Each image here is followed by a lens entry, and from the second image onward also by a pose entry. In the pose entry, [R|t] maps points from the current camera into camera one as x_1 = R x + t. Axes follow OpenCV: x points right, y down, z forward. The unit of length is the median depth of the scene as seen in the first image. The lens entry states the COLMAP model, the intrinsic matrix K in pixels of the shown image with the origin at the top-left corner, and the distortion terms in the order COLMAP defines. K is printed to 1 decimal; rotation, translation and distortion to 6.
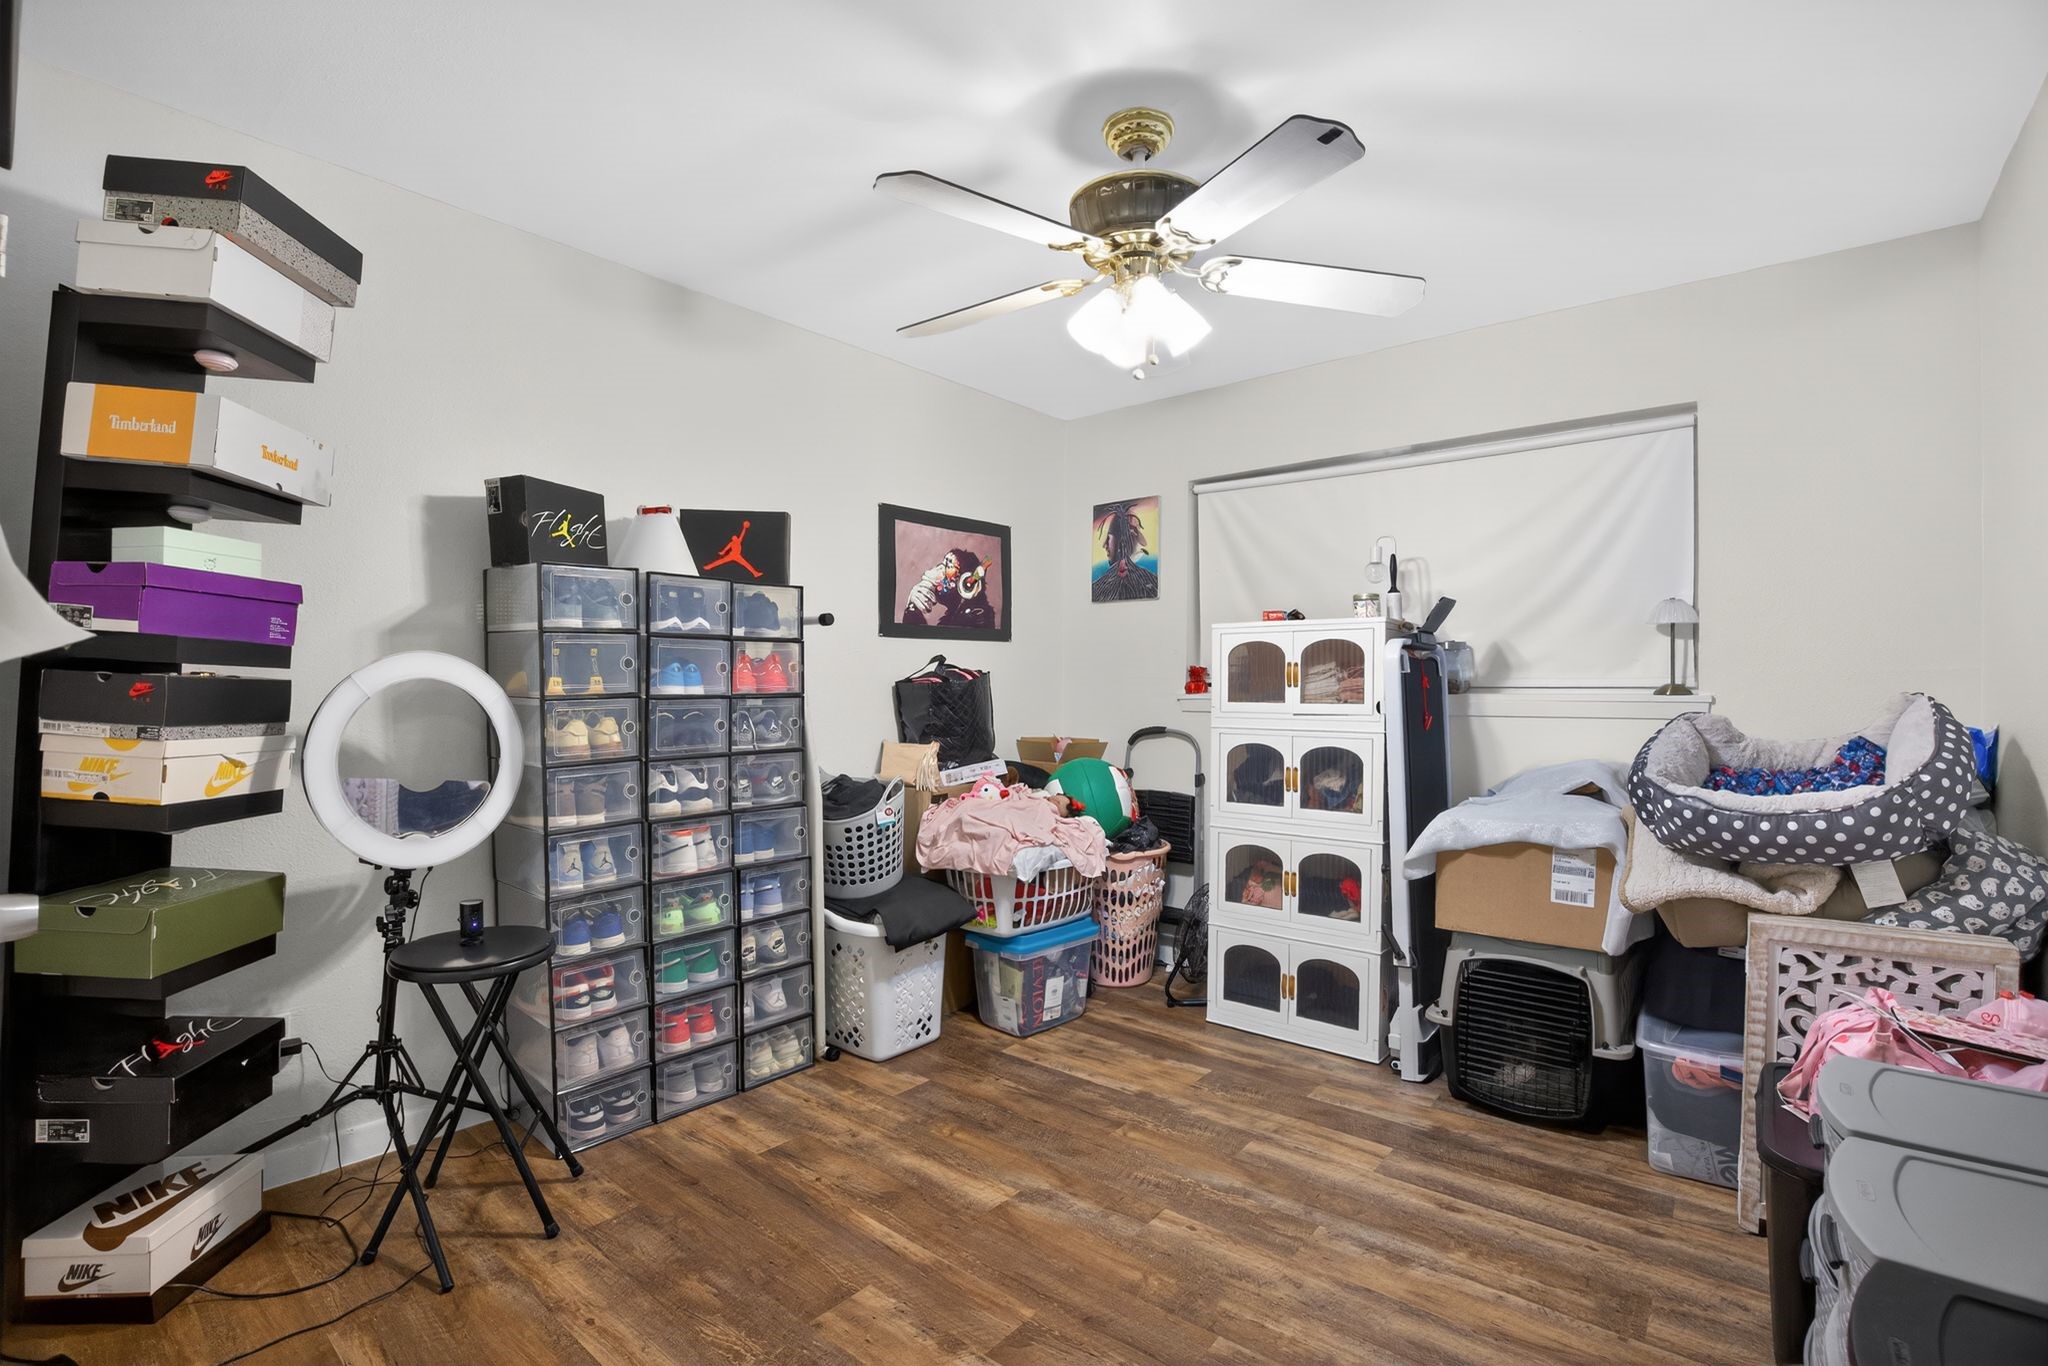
lens RADIAL K [[955.7, 0, 1024.0], [0, 955.7, 683.0], [0, 0, 1]] dist [-0.070312, 0.024340]
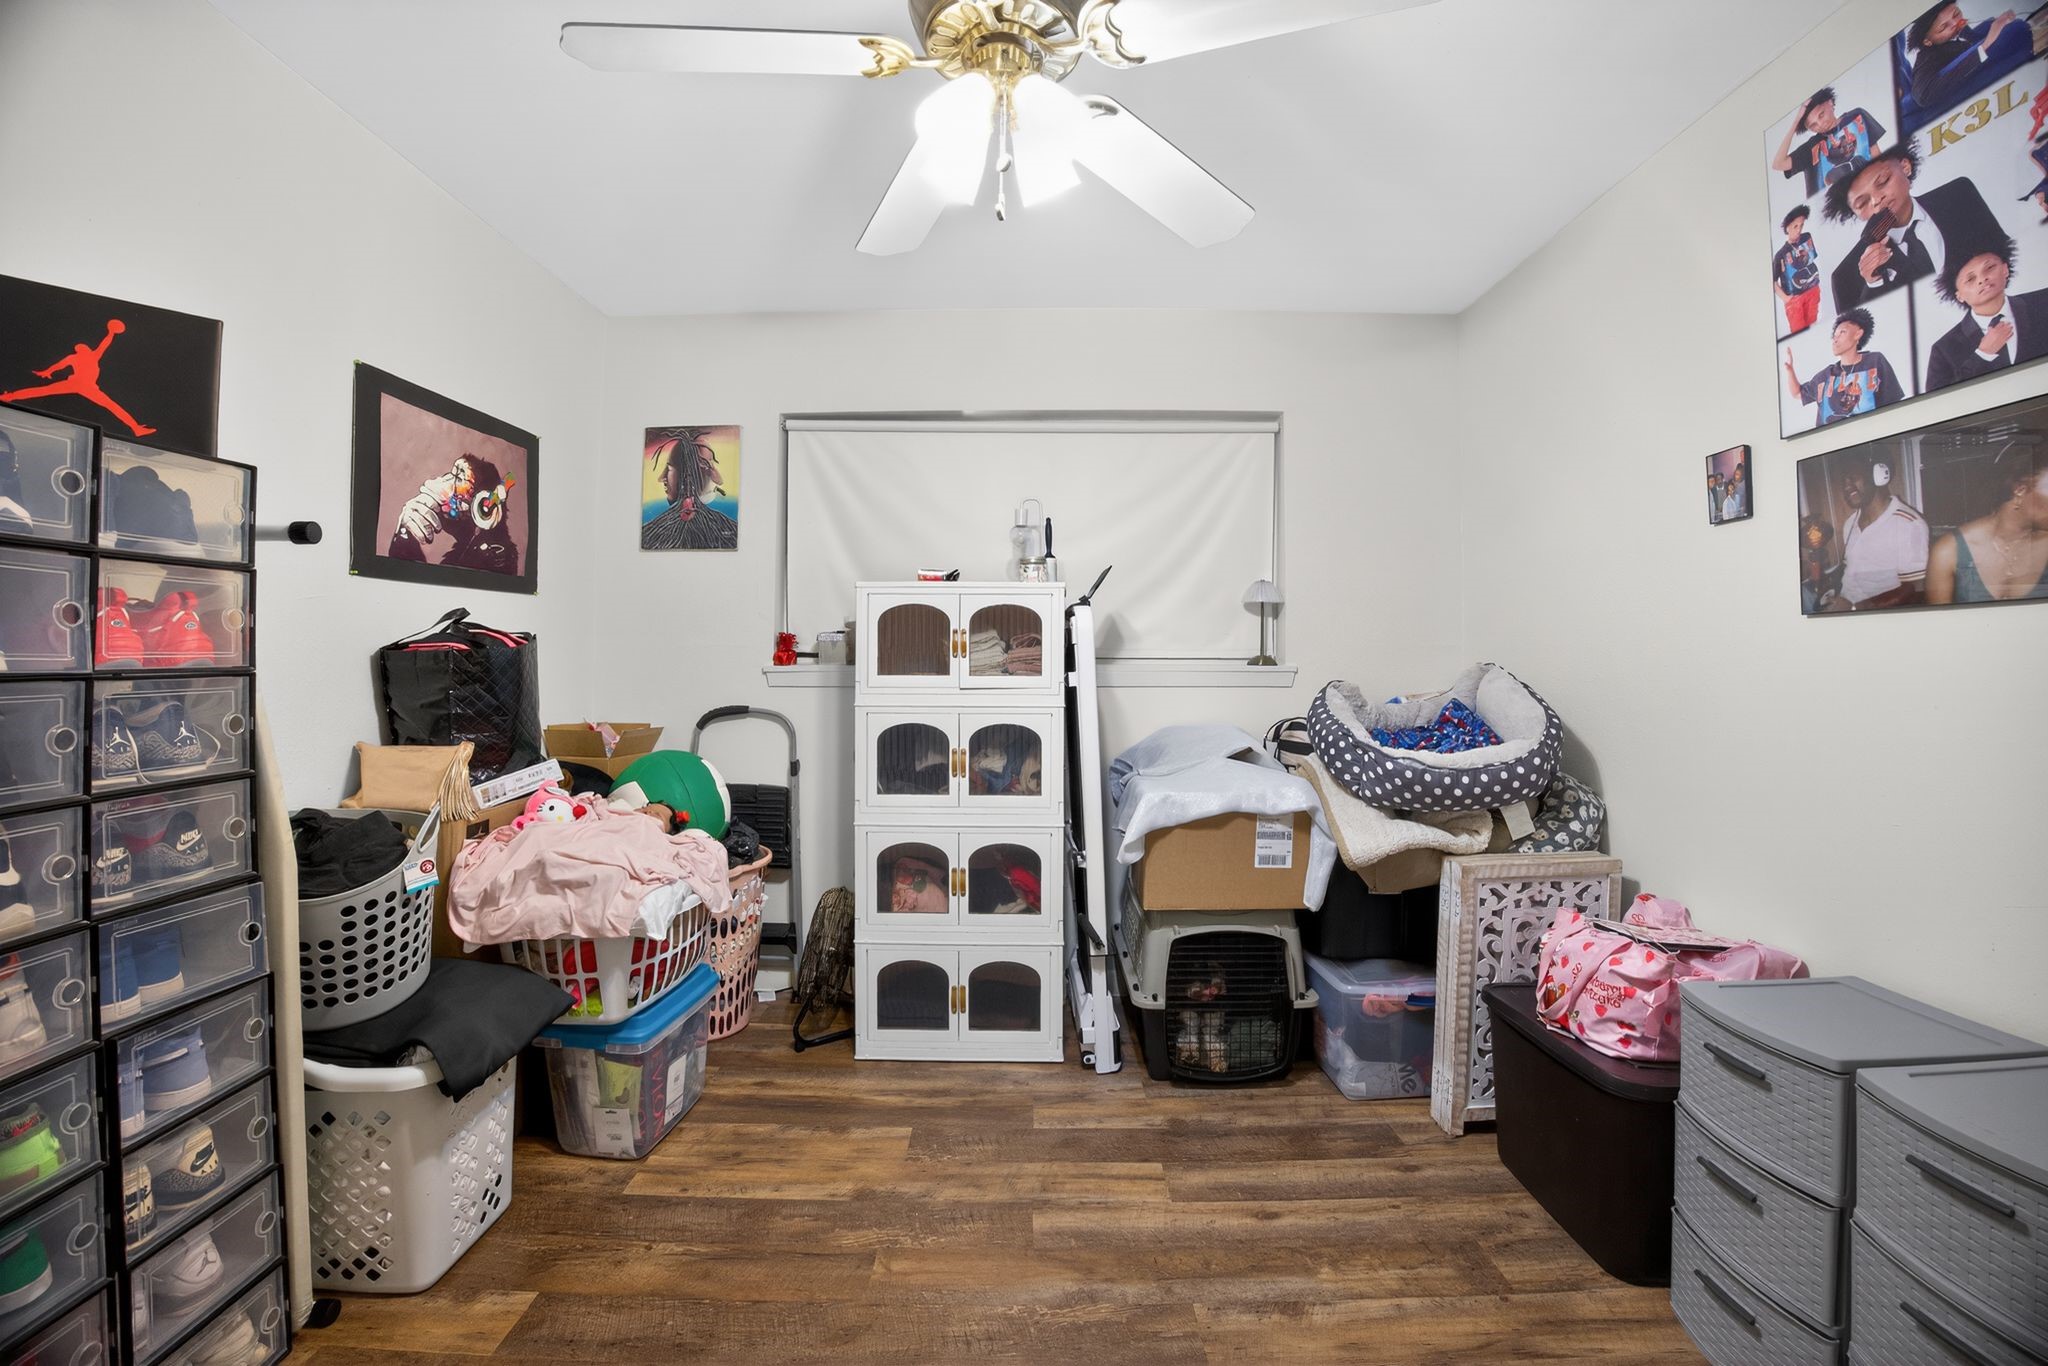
lens RADIAL K [[863.3, 0, 1026.4], [0, 863.3, 651.4], [0, 0, 1]] dist [-0.065974, 0.011956]
pose [[0.764789, 0.005953, 0.644253, -0.192370], [-0.003744, 0.999981, -0.004795, 0.002013], [-0.644270, 0.001255, 0.764797, 0.364186]]
